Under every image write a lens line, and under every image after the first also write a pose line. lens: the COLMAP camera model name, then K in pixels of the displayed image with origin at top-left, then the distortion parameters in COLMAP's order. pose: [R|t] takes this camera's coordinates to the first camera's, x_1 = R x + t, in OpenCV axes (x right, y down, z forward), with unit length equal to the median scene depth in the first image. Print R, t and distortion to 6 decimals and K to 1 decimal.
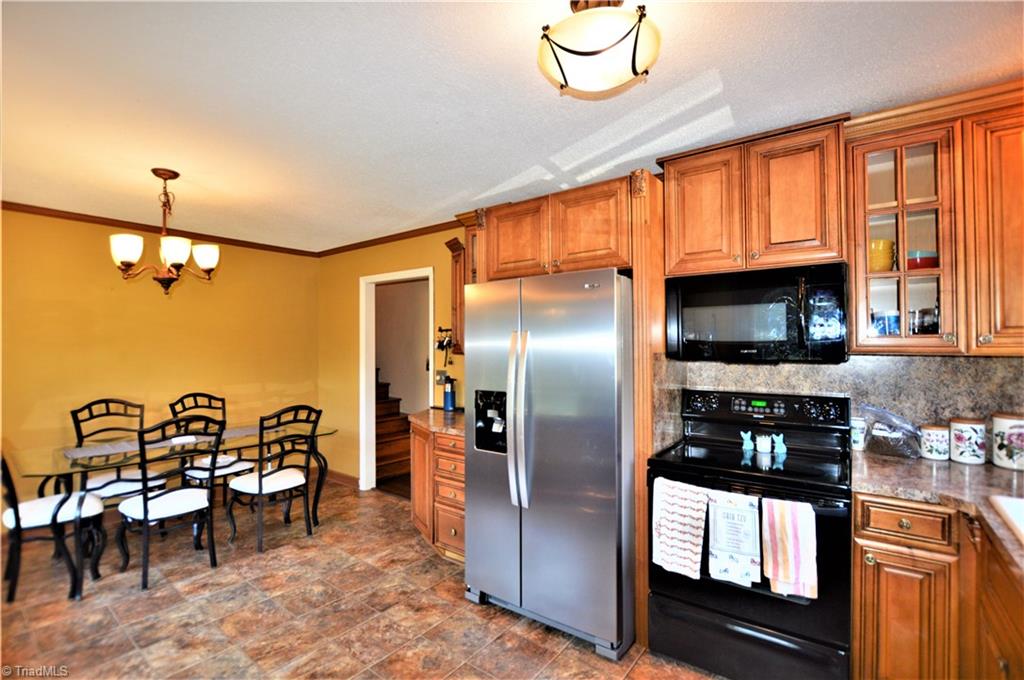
lens RADIAL K [[441.7, 0, 512.0], [0, 441.7, 340.0], [0, 0, 1]] dist [-0.055017, 0.015641]
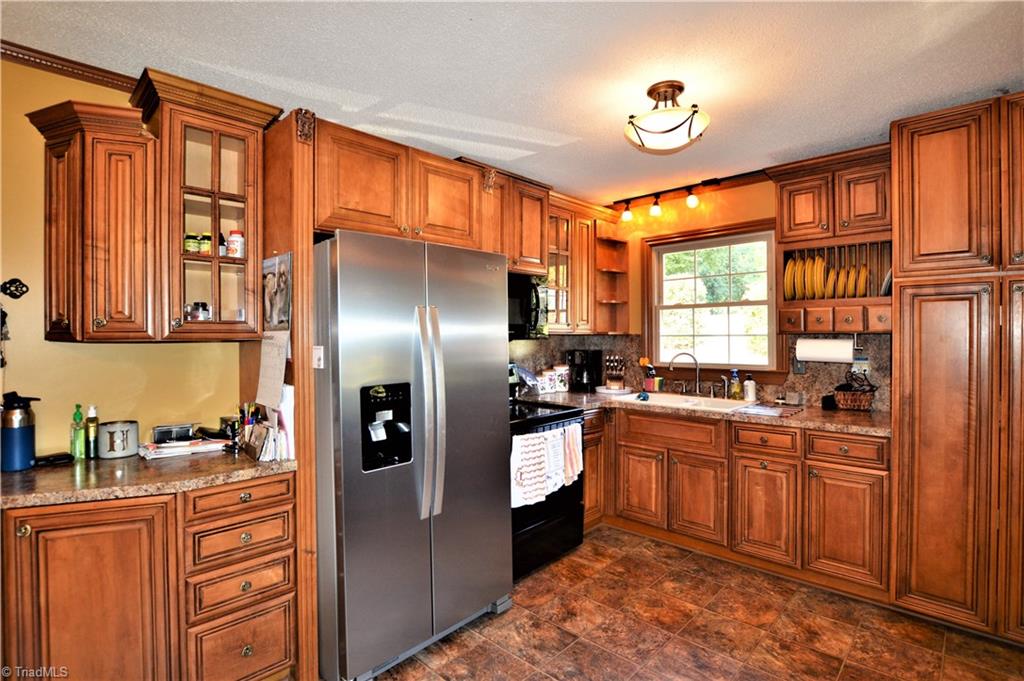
lens RADIAL K [[510.7, 0, 512.0], [0, 510.7, 340.5], [0, 0, 1]] dist [-0.000769, -0.000159]
pose [[0.123246, -0.002822, 0.992372, -1.208681], [-0.005425, 0.999979, 0.003517, 0.051792], [-0.992361, -0.005818, 0.123229, 0.937360]]
